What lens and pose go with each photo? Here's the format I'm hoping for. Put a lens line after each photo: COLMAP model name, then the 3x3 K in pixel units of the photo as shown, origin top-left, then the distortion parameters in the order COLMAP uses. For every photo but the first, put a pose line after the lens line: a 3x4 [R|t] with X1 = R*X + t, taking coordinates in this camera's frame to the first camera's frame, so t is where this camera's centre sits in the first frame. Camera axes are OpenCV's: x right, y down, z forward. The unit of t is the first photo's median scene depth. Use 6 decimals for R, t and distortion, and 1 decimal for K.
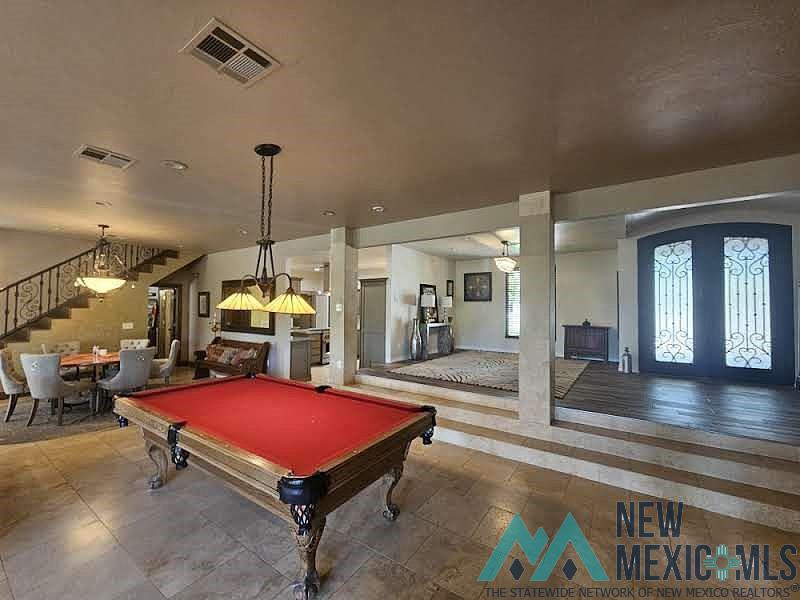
lens RADIAL K [[329.8, 0, 400.0], [0, 329.8, 300.0], [0, 0, 1]] dist [0.000565, 0.000088]
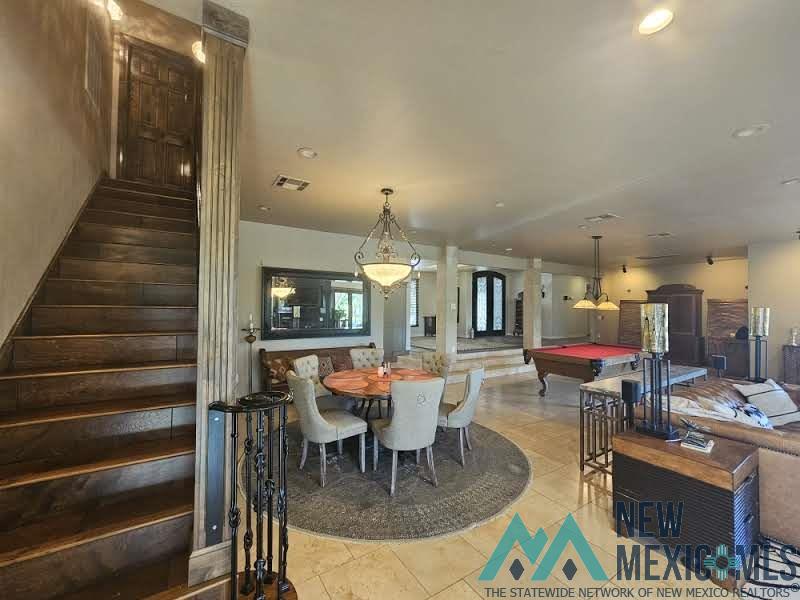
lens RADIAL K [[329.8, 0, 400.0], [0, 329.8, 300.0], [0, 0, 1]] dist [0.000565, 0.000088]
pose [[0.387203, 0.015603, 0.921863, -1.541099], [-0.022982, 0.999709, -0.007267, 0.013079], [-0.921708, -0.018372, 0.387449, 0.692013]]
